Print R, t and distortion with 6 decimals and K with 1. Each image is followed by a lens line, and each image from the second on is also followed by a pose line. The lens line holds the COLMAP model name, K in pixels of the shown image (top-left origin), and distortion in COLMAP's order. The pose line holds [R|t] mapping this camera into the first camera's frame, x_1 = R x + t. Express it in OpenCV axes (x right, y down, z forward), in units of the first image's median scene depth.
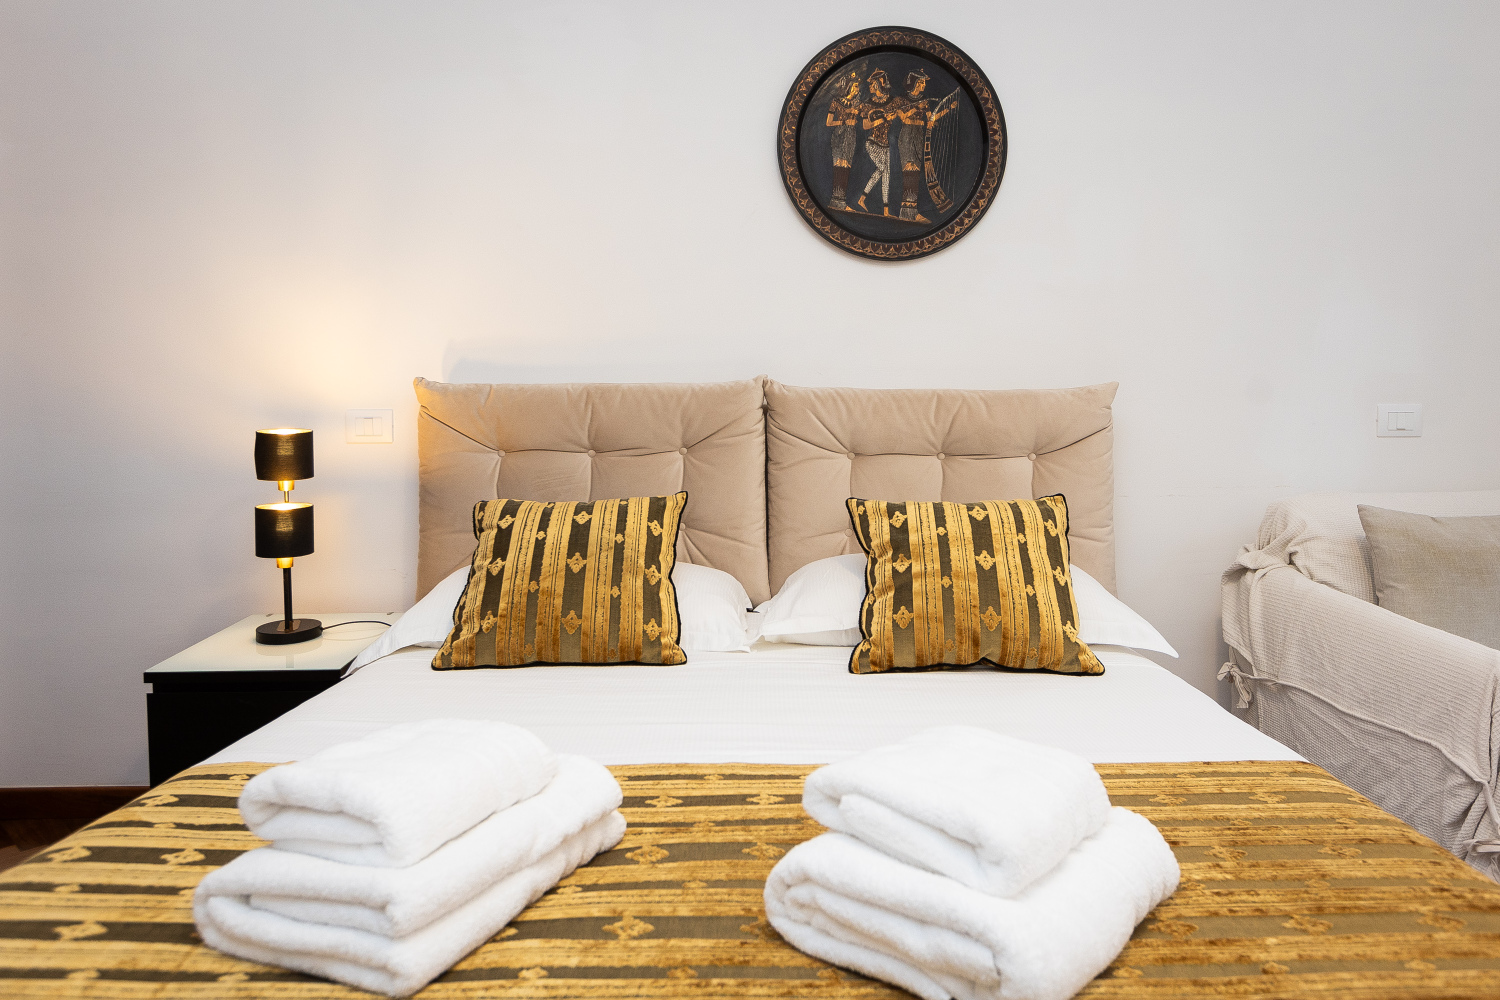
lens RADIAL K [[999.1, 0, 777.6], [0, 999.1, 428.9], [0, 0, 1]] dist [0.010763, -0.001731]
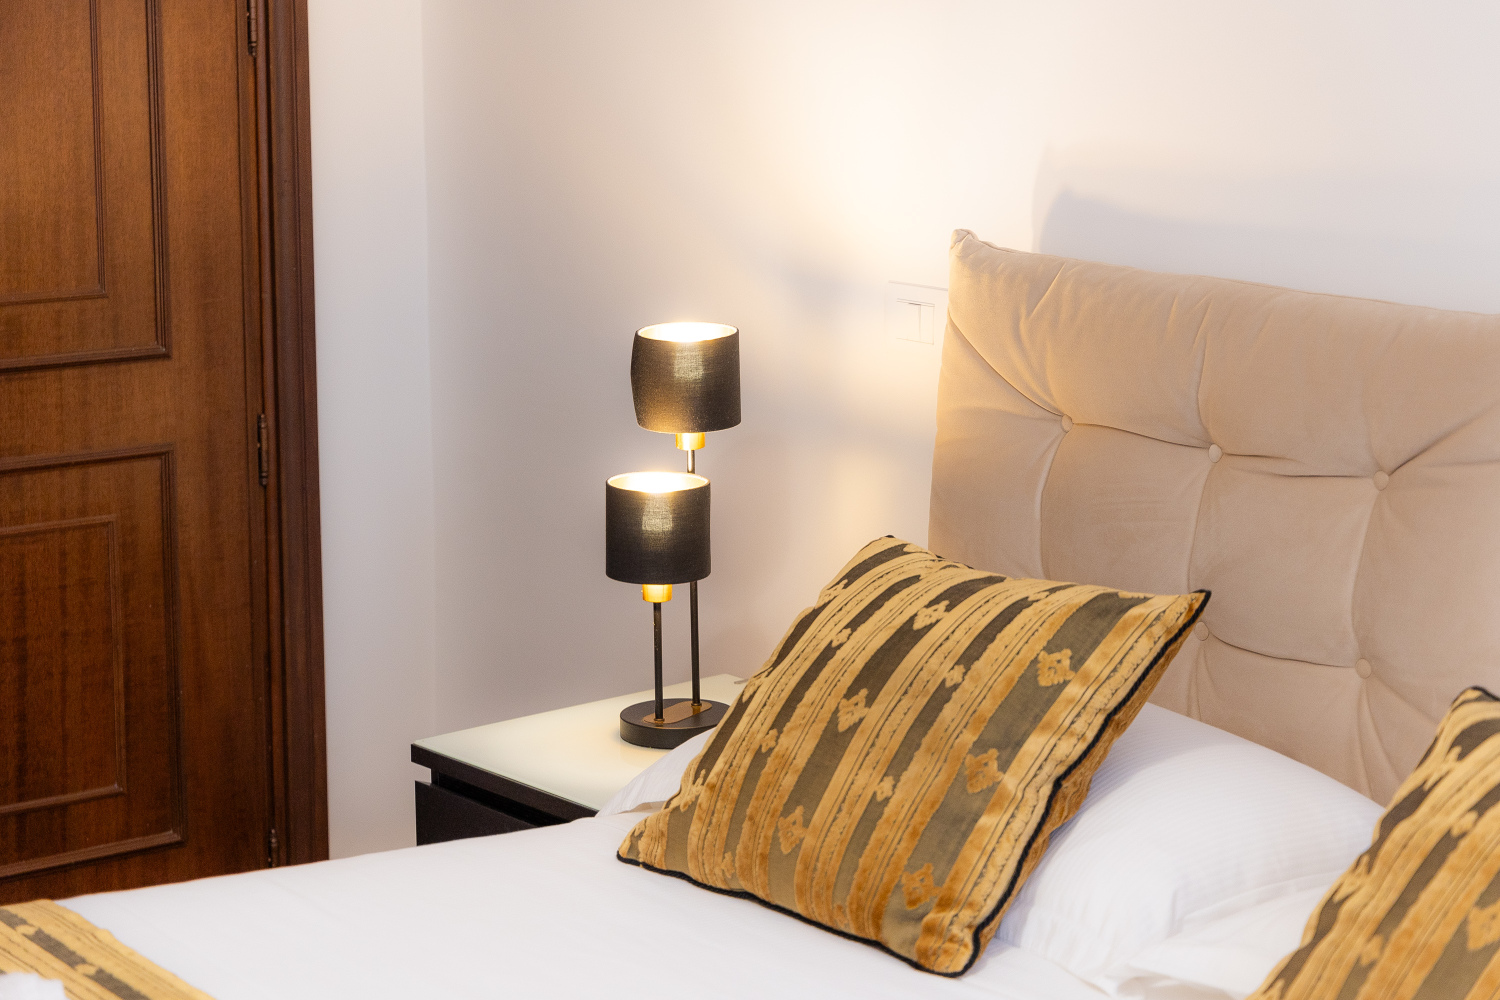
lens RADIAL K [[3346.2, 0, 750.1], [0, 3346.2, 496.9], [0, 0, 1]] dist [0.026275, 0.000000]
pose [[0.598860, 0.149741, -0.786730, 0.951378], [-0.042573, 0.986928, 0.155438, -0.199188], [0.799722, -0.059592, 0.597406, 0.025949]]
